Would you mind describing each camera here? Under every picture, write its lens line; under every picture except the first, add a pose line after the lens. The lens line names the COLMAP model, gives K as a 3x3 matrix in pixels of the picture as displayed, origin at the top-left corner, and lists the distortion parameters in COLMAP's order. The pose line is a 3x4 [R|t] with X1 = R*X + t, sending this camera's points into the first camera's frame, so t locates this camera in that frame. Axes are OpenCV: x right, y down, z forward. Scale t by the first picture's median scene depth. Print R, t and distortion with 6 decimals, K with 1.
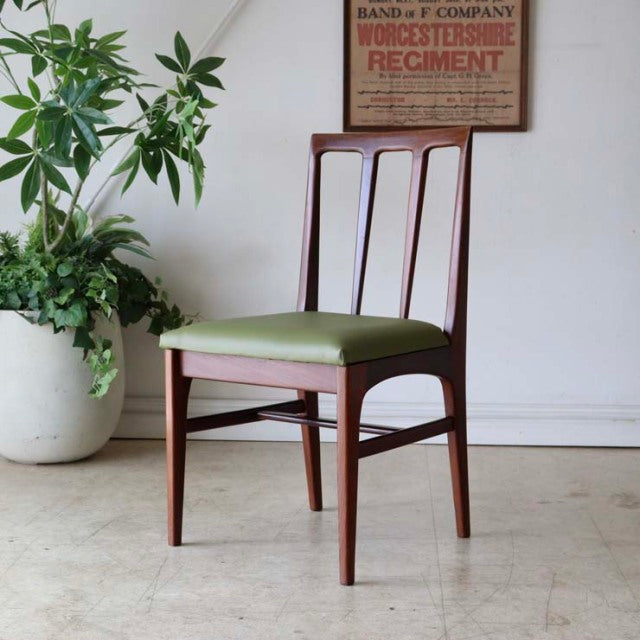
lens RADIAL K [[1228.9, 0, 333.4], [0, 1228.9, 320.4], [0, 0, 1]] dist [0.015448, 0.331765]
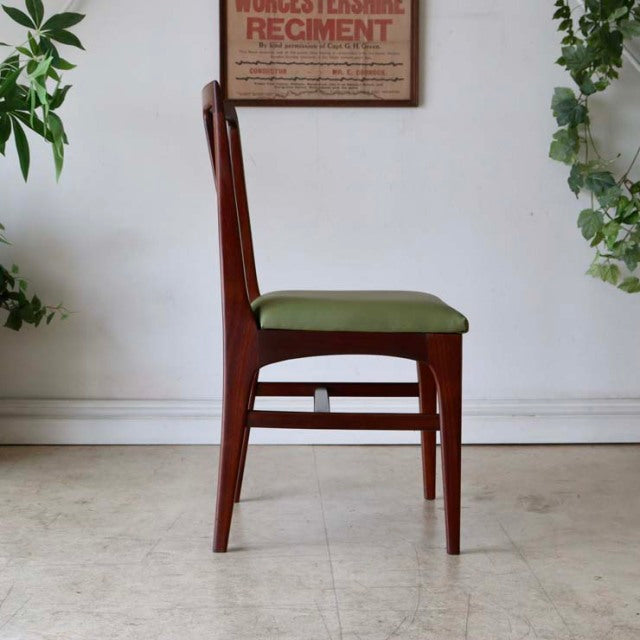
lens RADIAL K [[1098.0, 0, 321.2], [0, 1098.0, 331.5], [0, 0, 1]] dist [-0.039662, 0.083903]
pose [[0.995667, -0.009964, 0.092457, 0.005885], [0.009692, 0.999947, 0.003392, 0.012974], [-0.092486, -0.002481, 0.995711, 0.181607]]
